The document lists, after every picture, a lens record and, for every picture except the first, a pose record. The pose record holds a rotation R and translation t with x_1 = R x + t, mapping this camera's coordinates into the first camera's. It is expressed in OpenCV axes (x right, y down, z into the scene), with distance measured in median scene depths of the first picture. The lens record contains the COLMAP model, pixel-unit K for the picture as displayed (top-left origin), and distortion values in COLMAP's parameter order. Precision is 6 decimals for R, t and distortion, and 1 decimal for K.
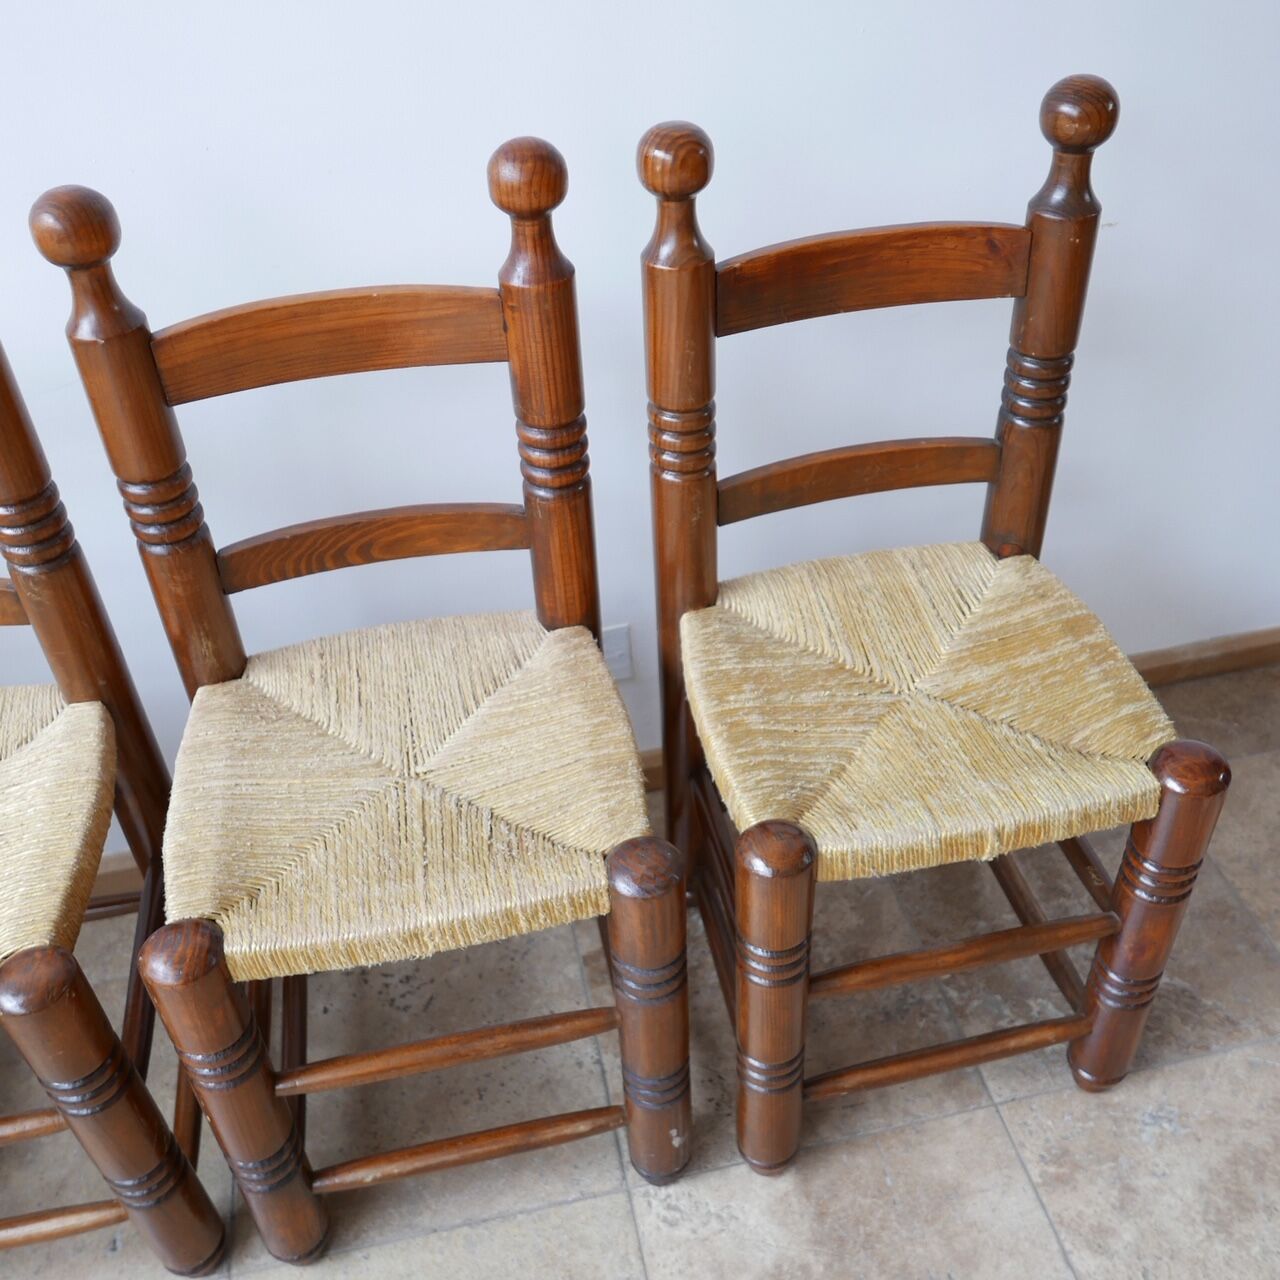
lens RADIAL K [[1351.7, 0, 666.9], [0, 1351.7, 652.1], [0, 0, 1]] dist [0.026179, 0.000000]
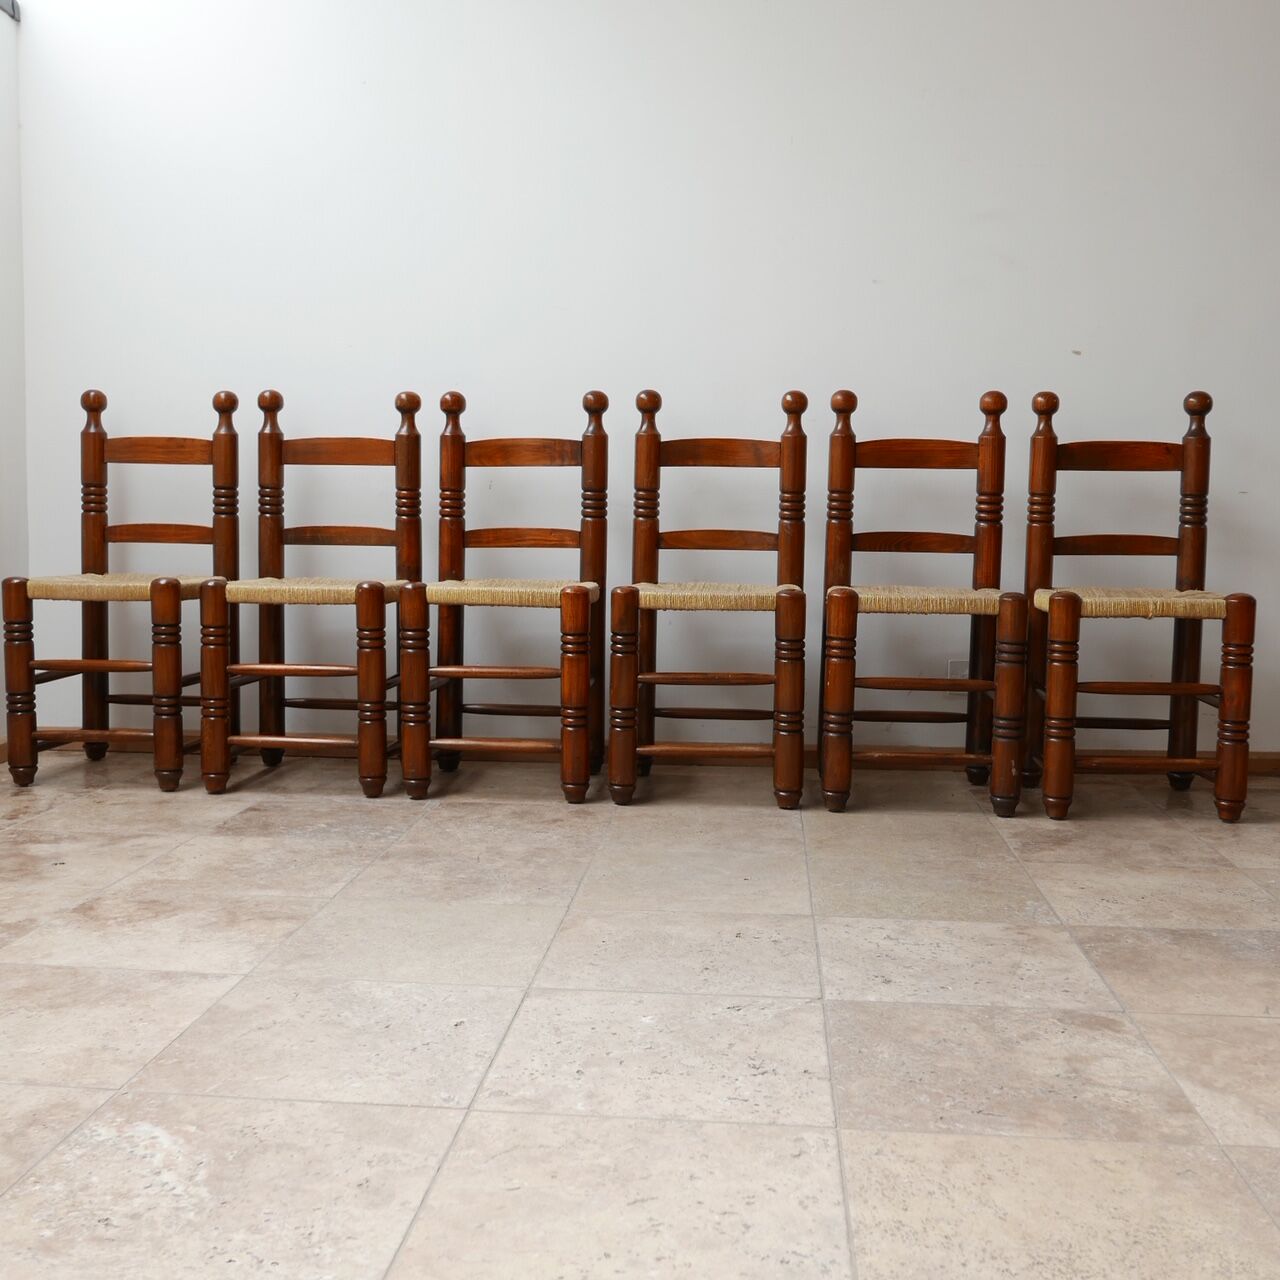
lens RADIAL K [[1468.1, 0, 650.9], [0, 1468.1, 636.0], [0, 0, 1]] dist [-0.020340, 0.000000]
pose [[0.956193, 0.070434, -0.284138, 0.108370], [-0.223836, 0.801454, -0.554589, 1.715694], [0.188662, 0.593894, 0.782110, -1.144040]]
